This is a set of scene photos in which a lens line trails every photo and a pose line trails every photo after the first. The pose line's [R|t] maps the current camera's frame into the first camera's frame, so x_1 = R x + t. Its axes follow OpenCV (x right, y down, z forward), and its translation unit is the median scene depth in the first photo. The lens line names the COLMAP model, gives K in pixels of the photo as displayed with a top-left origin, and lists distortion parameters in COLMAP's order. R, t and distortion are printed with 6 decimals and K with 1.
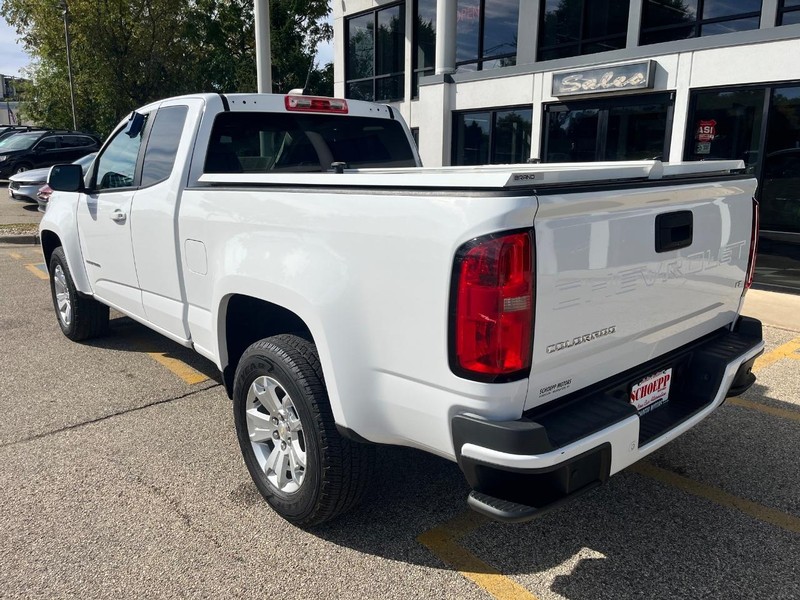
lens RADIAL K [[612.2, 0, 399.8], [0, 612.2, 298.1], [0, 0, 1]] dist [0.068924, -0.094404]
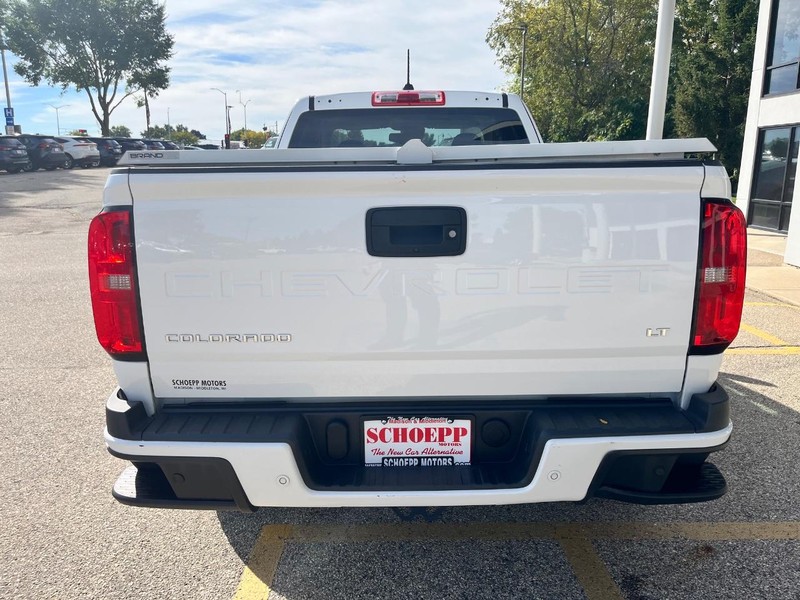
lens RADIAL K [[612.2, 0, 401.9], [0, 612.2, 295.1], [0, 0, 1]] dist [0.068924, -0.094404]
pose [[0.749898, 0.133373, -0.647969, 0.611392], [-0.141877, 0.989100, 0.039394, -0.038630], [0.646160, 0.062391, 0.760647, 0.276831]]
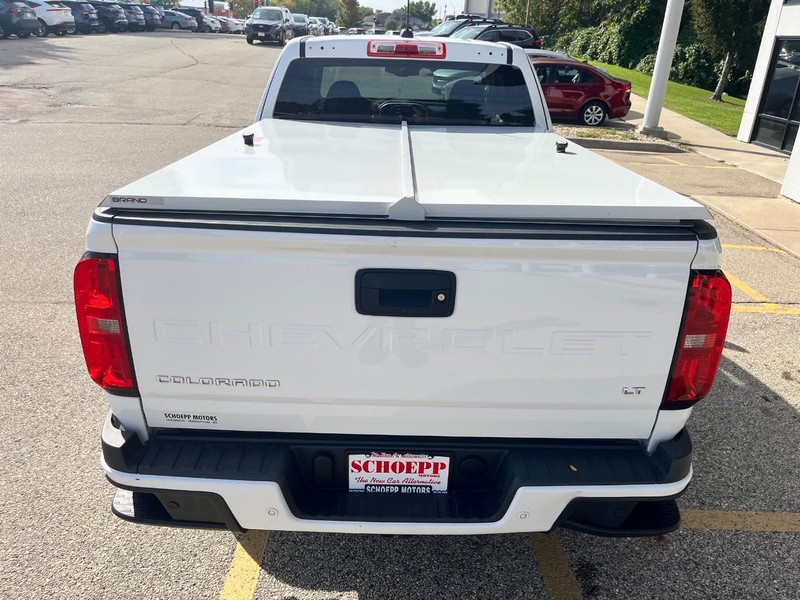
lens RADIAL K [[612.2, 0, 403.1], [0, 612.2, 303.7], [0, 0, 1]] dist [0.068924, -0.094404]
pose [[0.752585, 0.287488, -0.592424, 0.587044], [-0.183024, 0.955538, 0.231193, -0.177527], [0.632548, -0.065564, 0.771741, 0.273670]]
